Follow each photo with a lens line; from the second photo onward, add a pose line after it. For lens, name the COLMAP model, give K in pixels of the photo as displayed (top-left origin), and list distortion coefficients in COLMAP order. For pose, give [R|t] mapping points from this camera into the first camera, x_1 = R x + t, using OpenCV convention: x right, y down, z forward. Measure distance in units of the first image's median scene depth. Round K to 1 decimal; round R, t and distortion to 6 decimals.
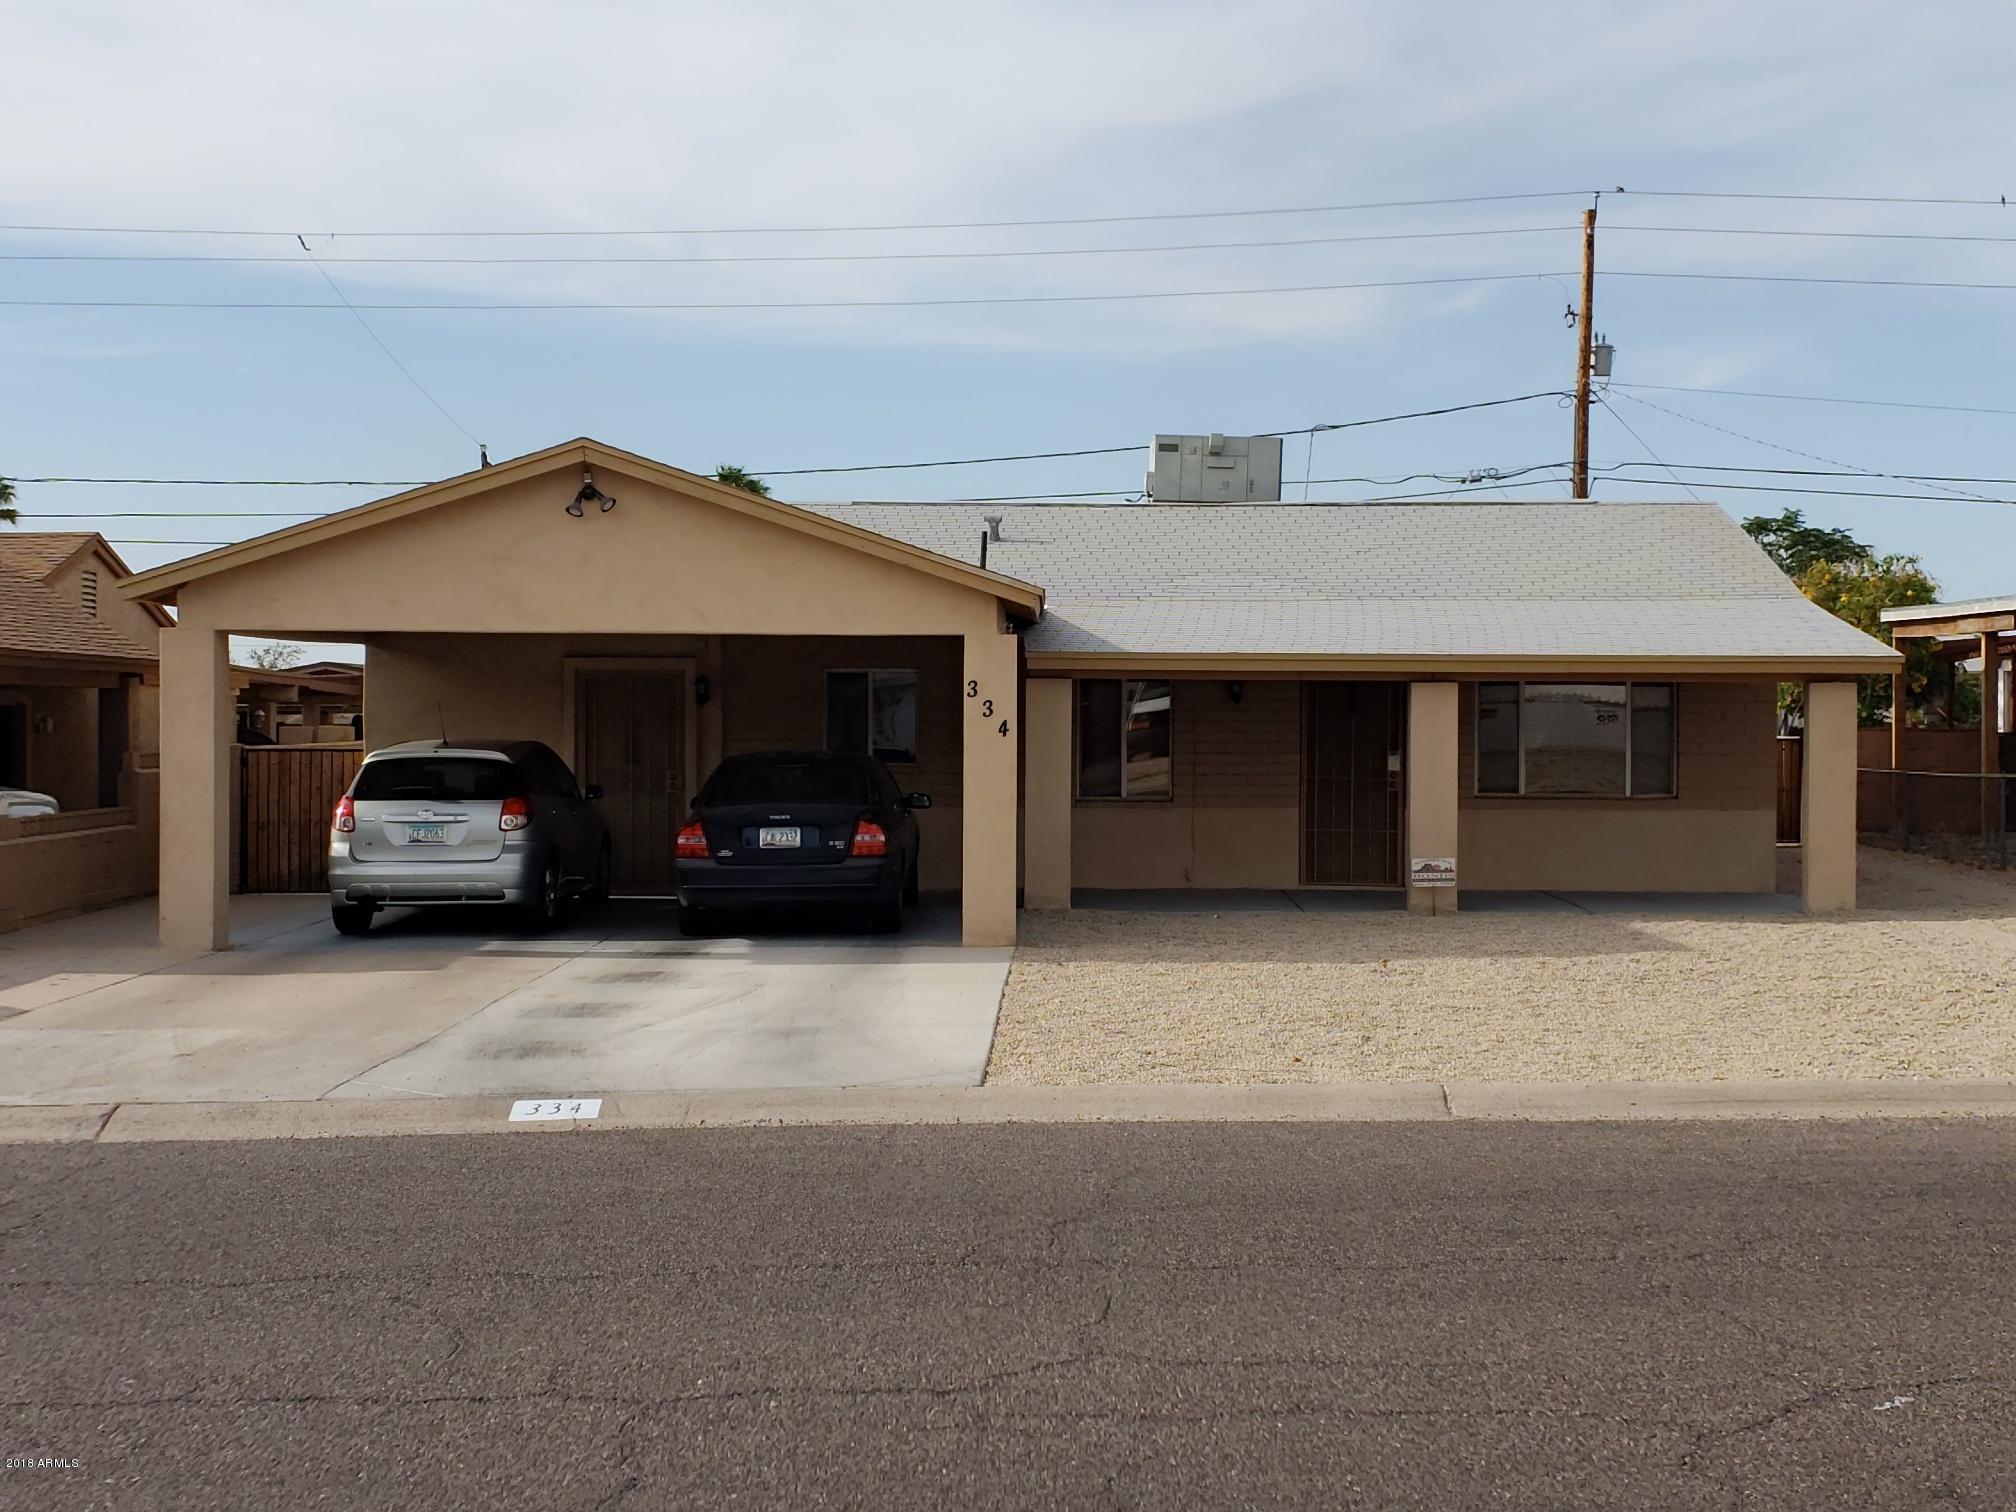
lens RADIAL K [[2863.7, 0, 1008.0], [0, 2863.7, 756.0], [0, 0, 1]] dist [0.151578, 0.006216]
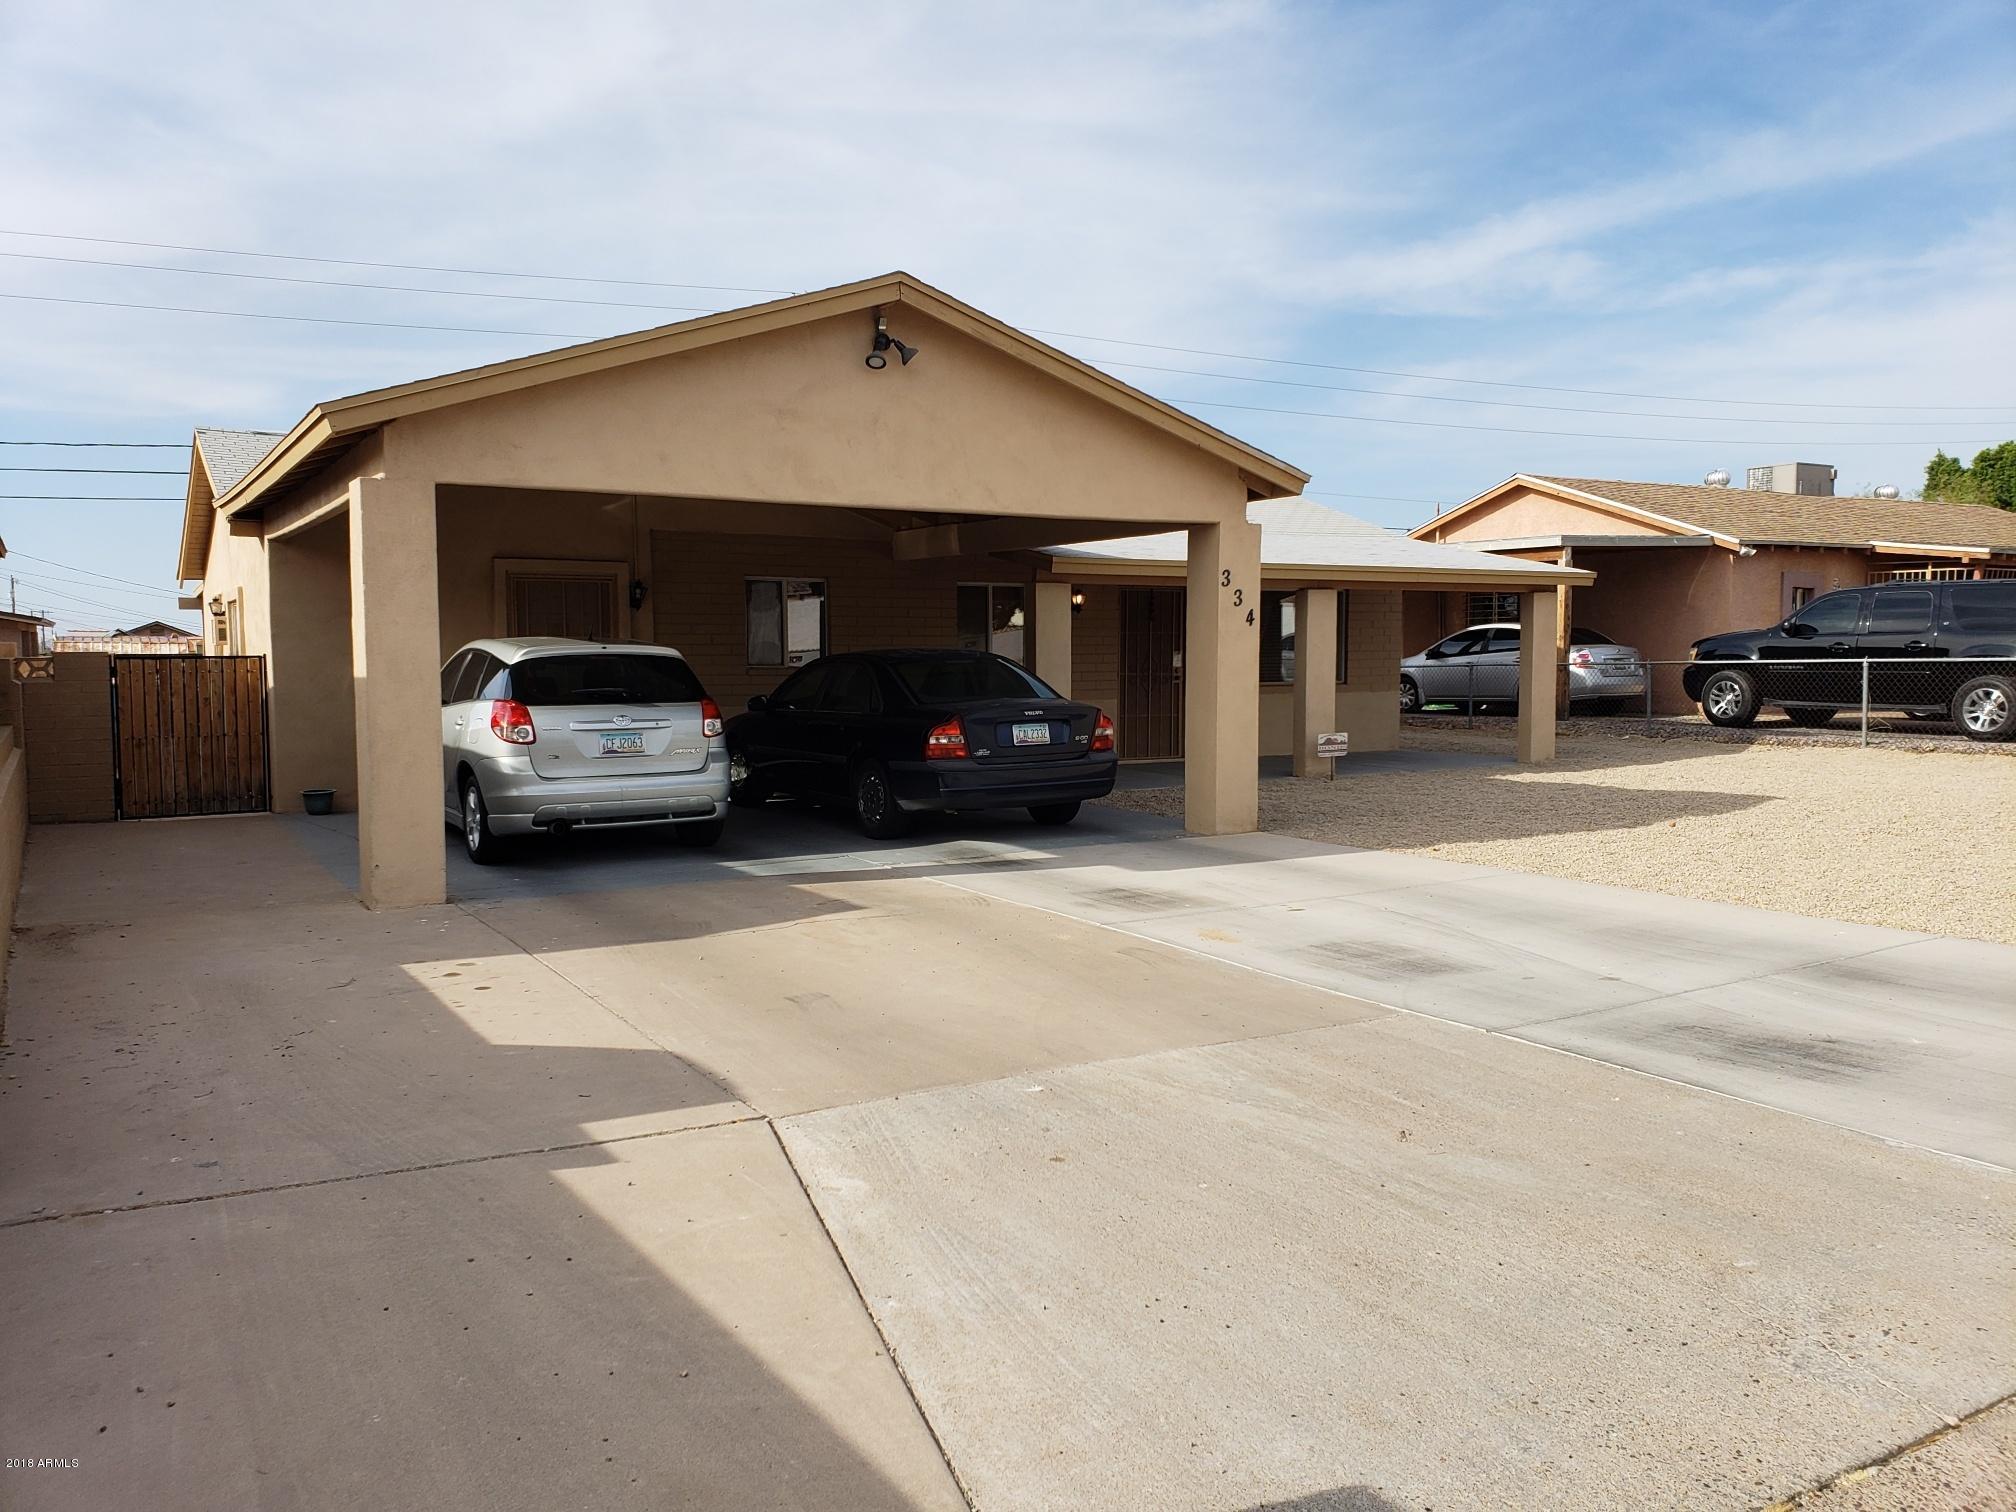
lens RADIAL K [[1622.5, 0, 1010.1], [0, 1622.5, 794.7], [0, 0, 1]] dist [0.060783, 0.000413]
pose [[0.857178, -0.053112, 0.512274, -0.357504], [0.016444, 0.996984, 0.075850, 0.007392], [-0.514757, -0.056593, 0.855466, 0.531650]]
